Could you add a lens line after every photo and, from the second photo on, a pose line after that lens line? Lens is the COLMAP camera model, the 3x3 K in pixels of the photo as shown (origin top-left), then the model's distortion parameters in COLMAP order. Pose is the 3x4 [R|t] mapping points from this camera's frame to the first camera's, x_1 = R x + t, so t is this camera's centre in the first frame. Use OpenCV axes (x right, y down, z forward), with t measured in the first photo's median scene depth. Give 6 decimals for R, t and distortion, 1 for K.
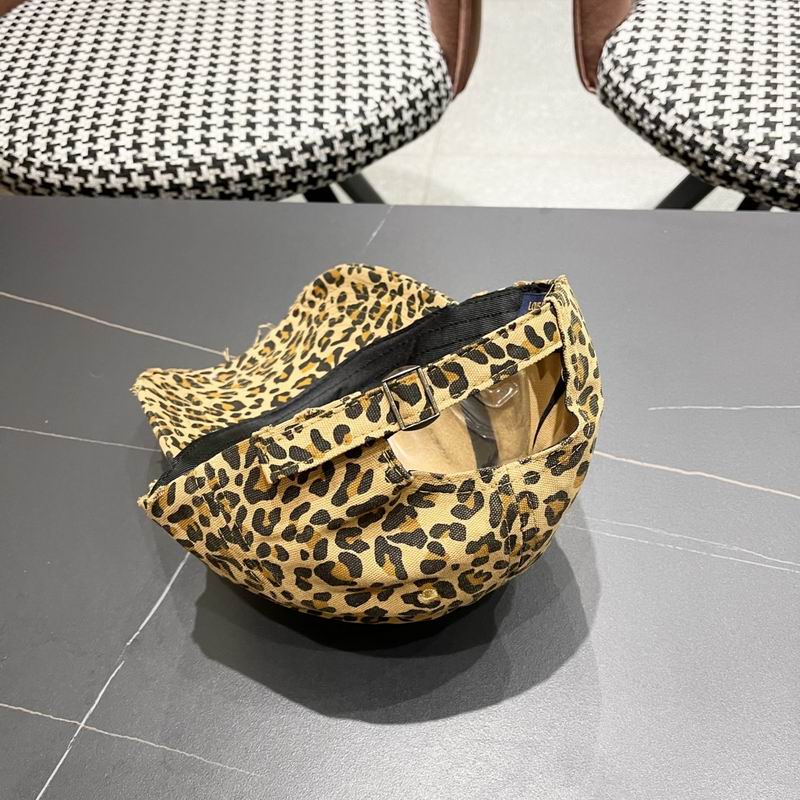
lens RADIAL K [[841.1, 0, 397.7], [0, 841.1, 410.3], [0, 0, 1]] dist [0.023992, 0.000000]
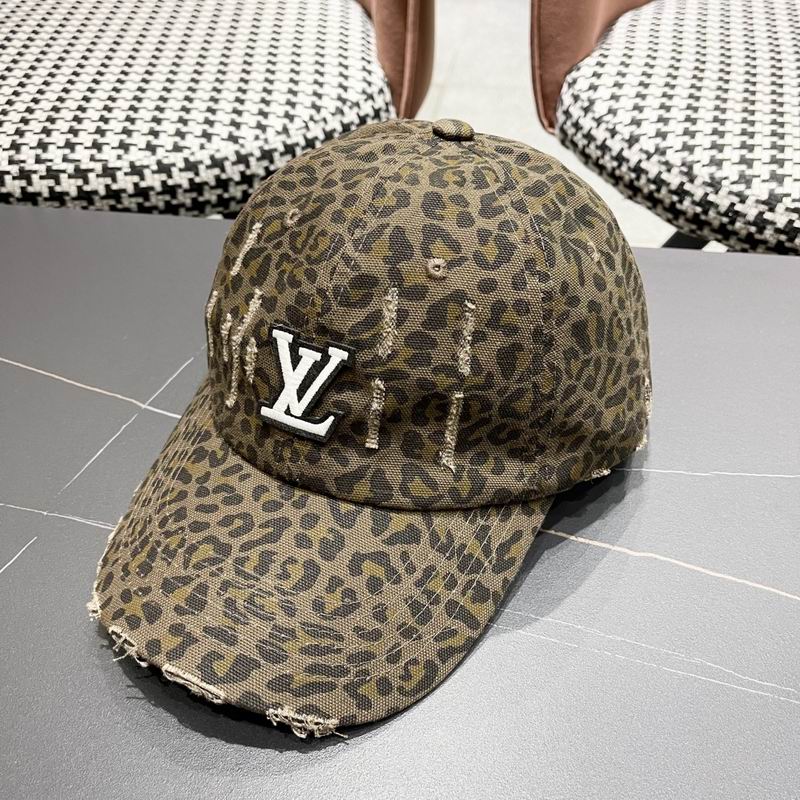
lens RADIAL K [[841.1, 0, 404.1], [0, 841.1, 402.9], [0, 0, 1]] dist [0.023992, 0.000000]
pose [[0.998289, 0.053963, 0.022529, 0.076348], [-0.050739, 0.990853, -0.125041, 0.030471], [-0.029071, 0.123684, 0.991896, 0.165833]]
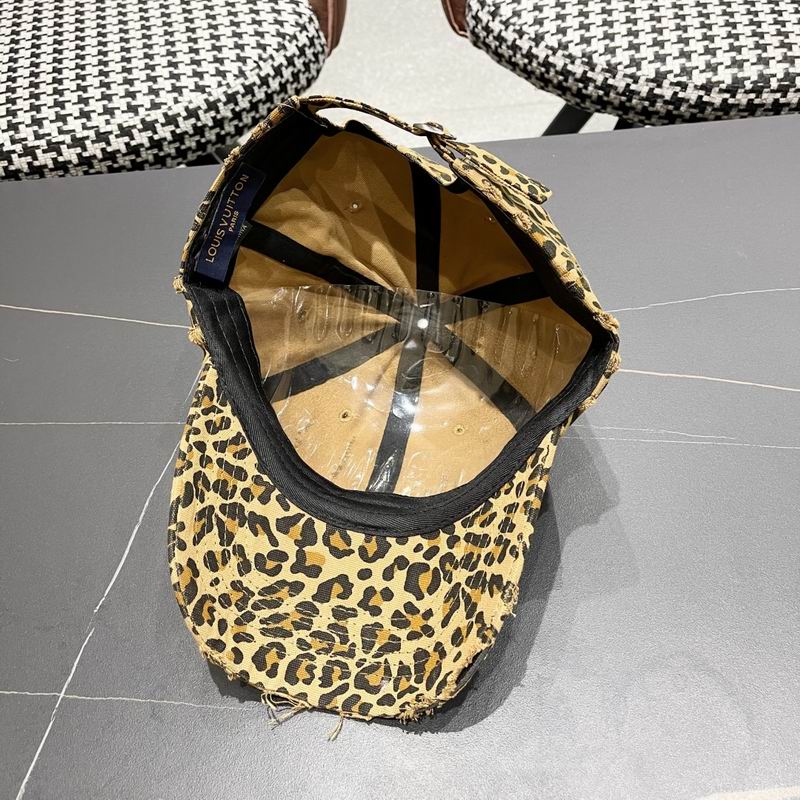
lens RADIAL K [[841.1, 0, 396.4], [0, 841.1, 405.4], [0, 0, 1]] dist [0.023992, 0.000000]
pose [[0.983846, -0.136137, 0.116247, -0.032783], [0.134248, 0.990658, 0.023970, 0.037076], [-0.118424, -0.007977, 0.992931, -0.015384]]
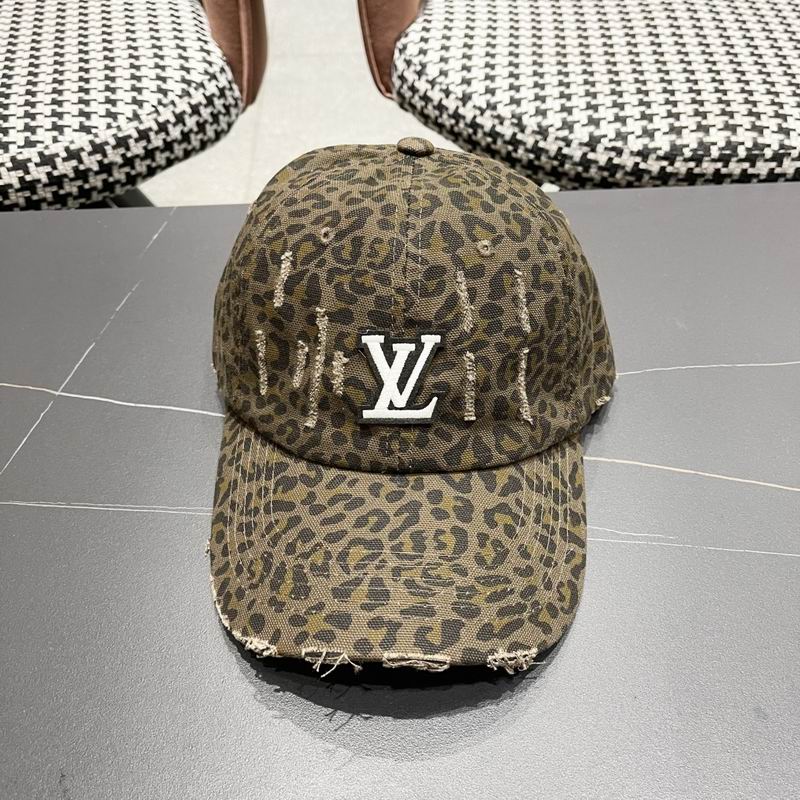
lens RADIAL K [[841.1, 0, 405.6], [0, 841.1, 410.9], [0, 0, 1]] dist [0.023992, 0.000000]
pose [[0.978022, -0.091500, 0.187350, 0.040291], [0.107883, 0.991005, -0.079183, 0.058282], [-0.178419, 0.097655, 0.979097, 0.104514]]
